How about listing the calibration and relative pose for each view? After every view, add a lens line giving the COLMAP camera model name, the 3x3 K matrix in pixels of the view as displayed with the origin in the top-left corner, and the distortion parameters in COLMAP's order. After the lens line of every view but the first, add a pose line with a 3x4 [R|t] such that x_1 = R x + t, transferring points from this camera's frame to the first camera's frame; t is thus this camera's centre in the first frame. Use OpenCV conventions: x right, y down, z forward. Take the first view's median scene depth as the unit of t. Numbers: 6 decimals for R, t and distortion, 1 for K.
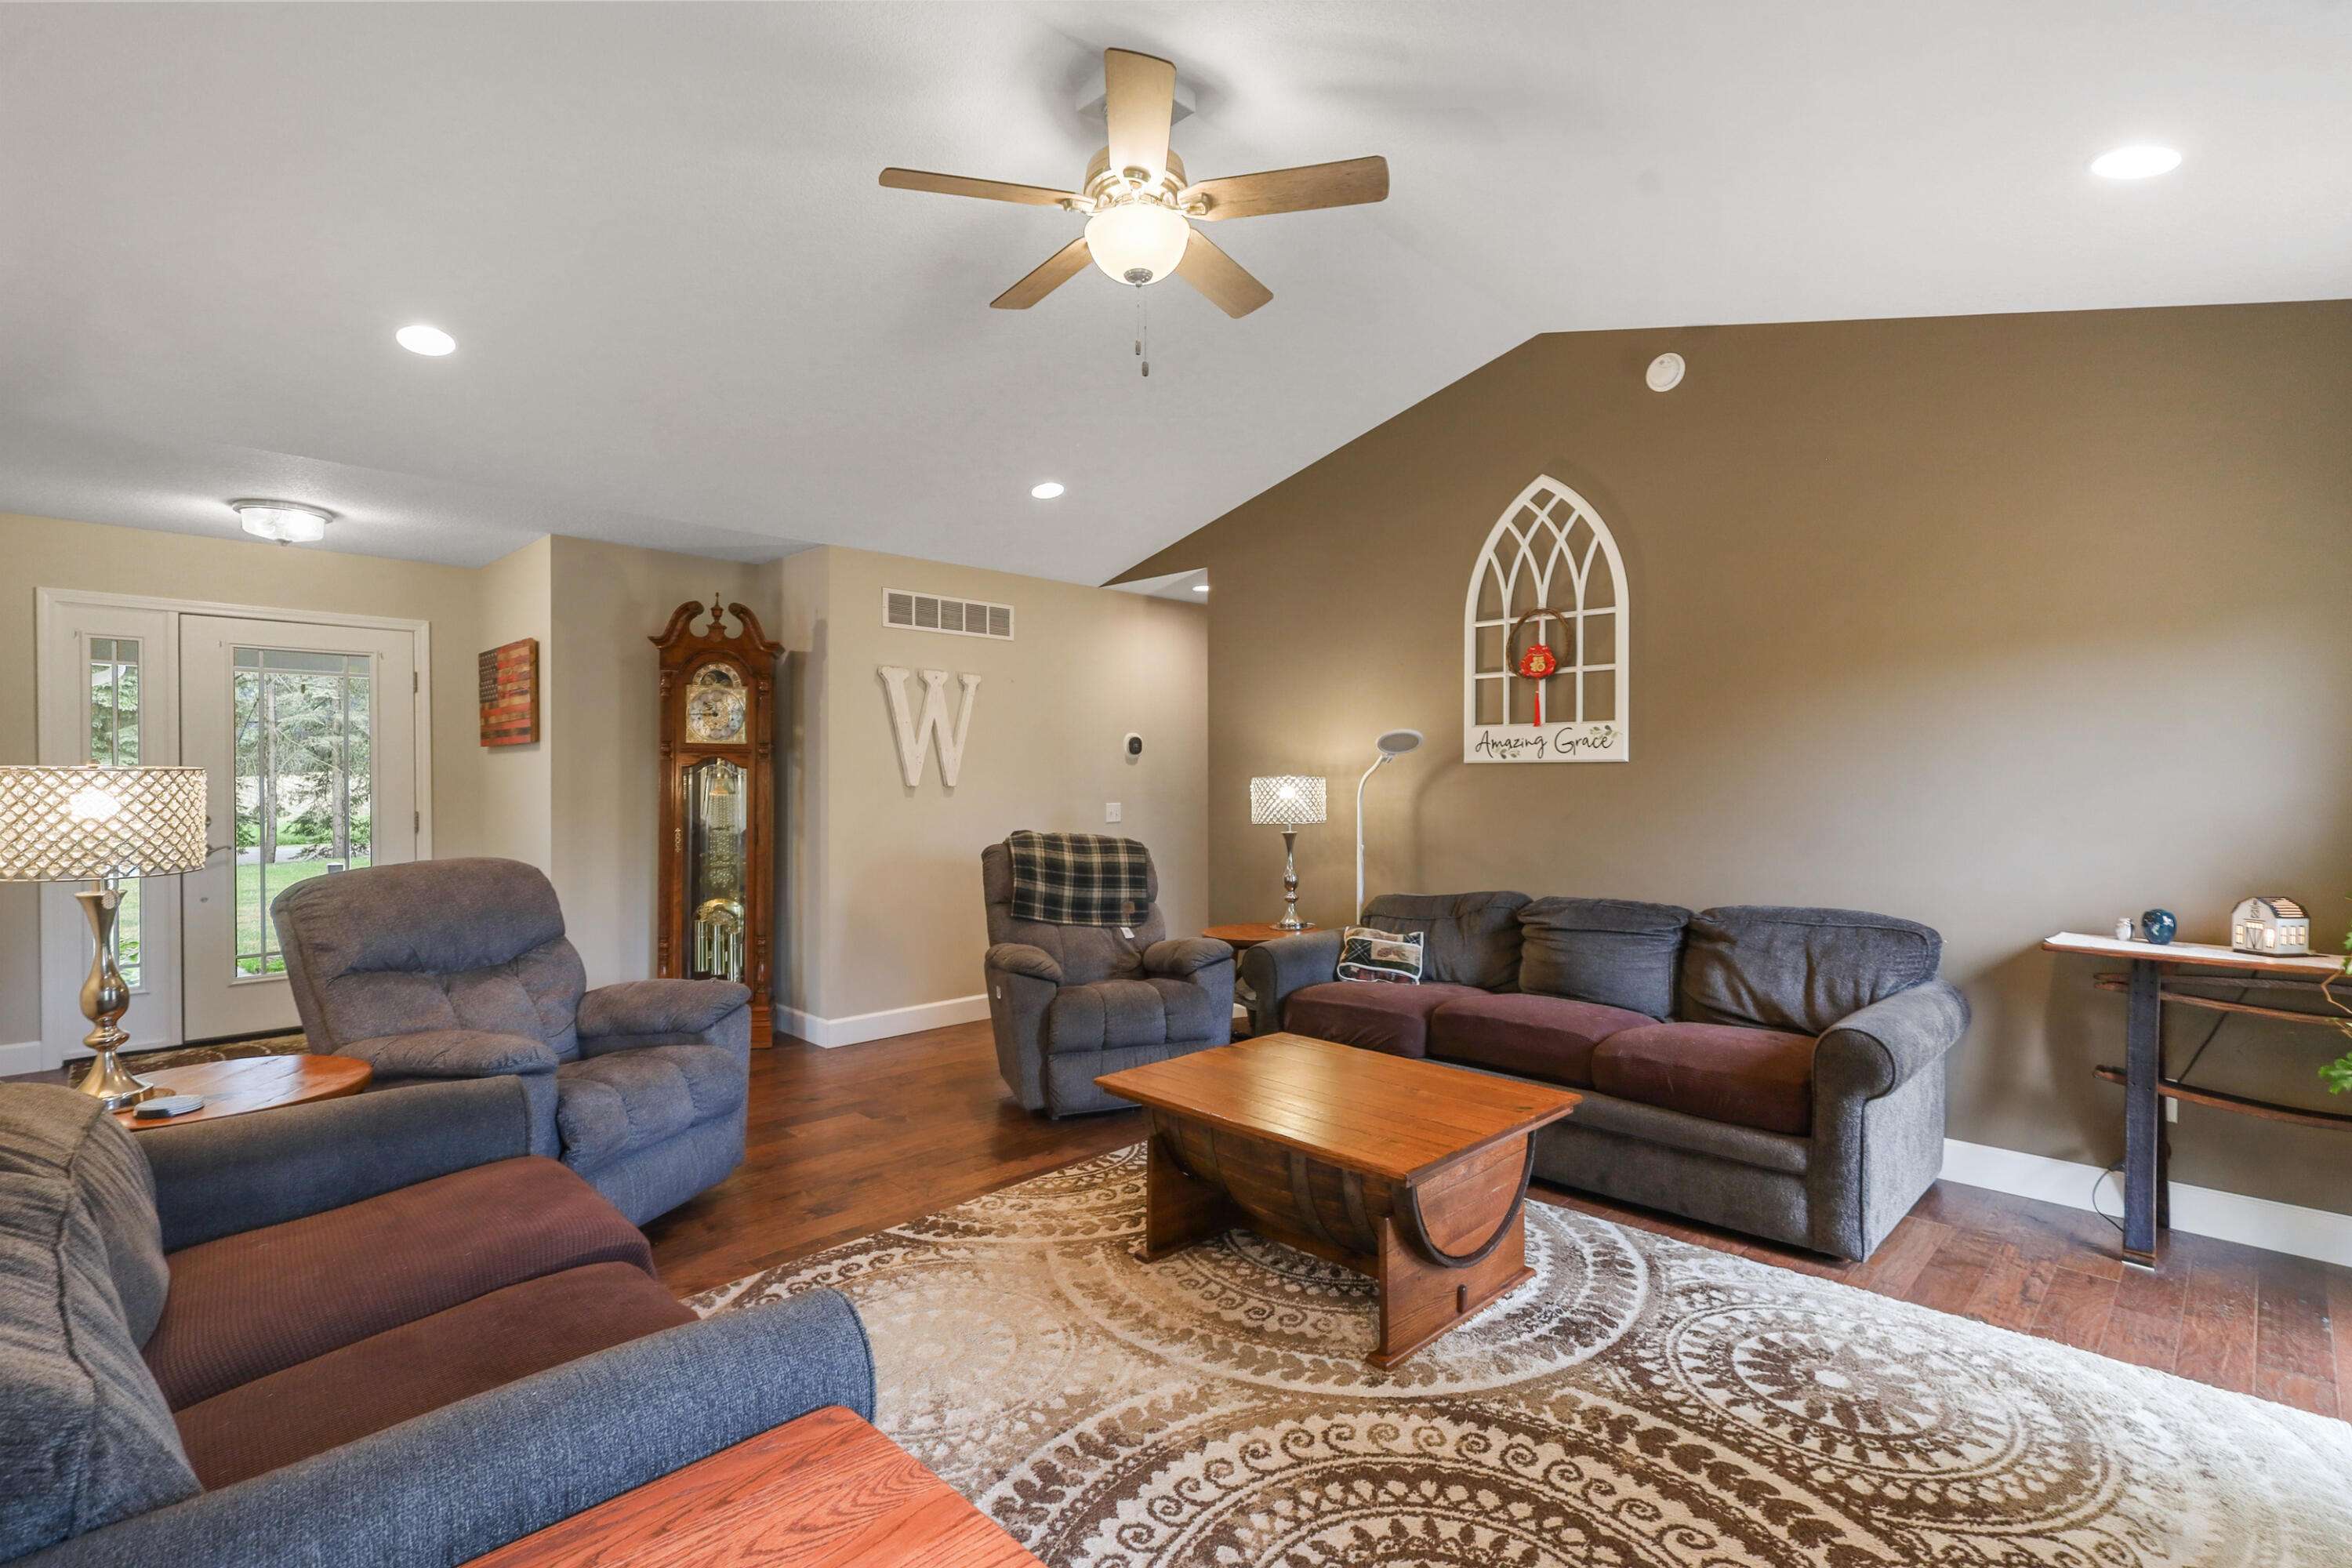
lens RADIAL K [[1090.3, 0, 1178.1], [0, 1090.3, 789.1], [0, 0, 1]] dist [-0.001744, 0.000630]
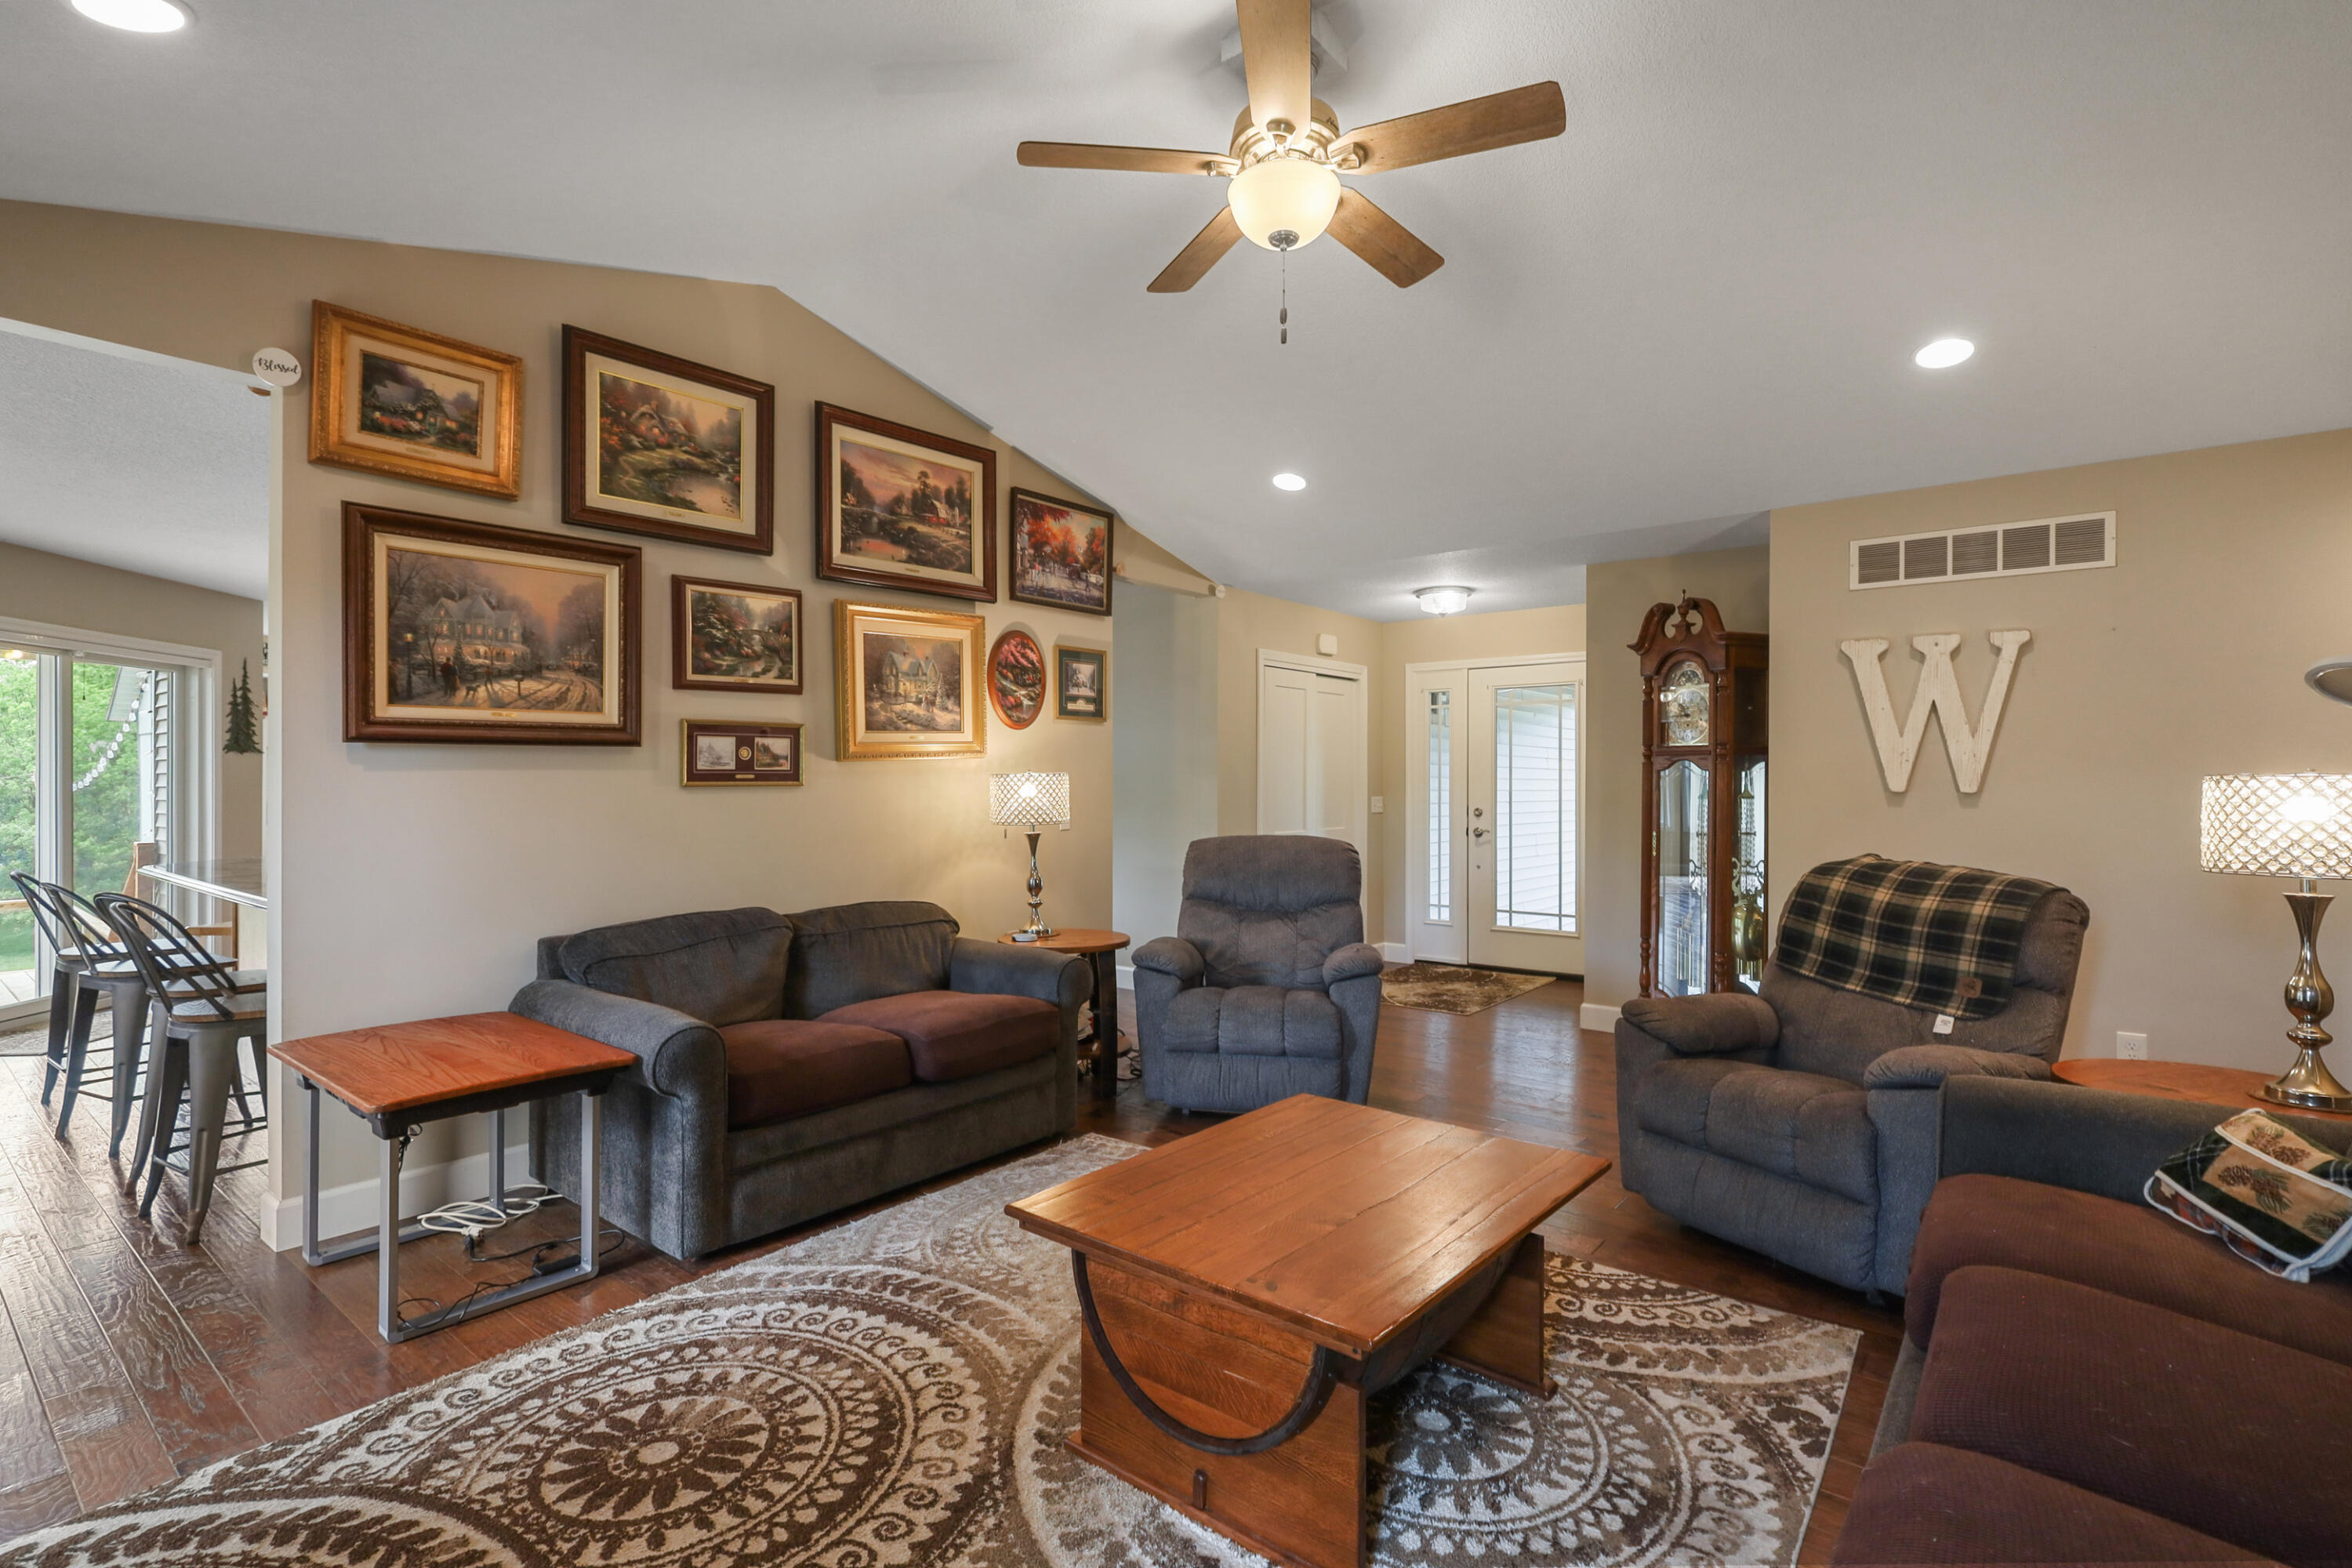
lens RADIAL K [[1090.3, 0, 1178.1], [0, 1090.3, 789.1], [0, 0, 1]] dist [-0.001744, 0.000630]
pose [[0.108439, 0.005946, -0.994085, 0.939604], [-0.013458, 0.999899, 0.004512, -0.002662], [0.994012, 0.012889, 0.108508, 0.863721]]
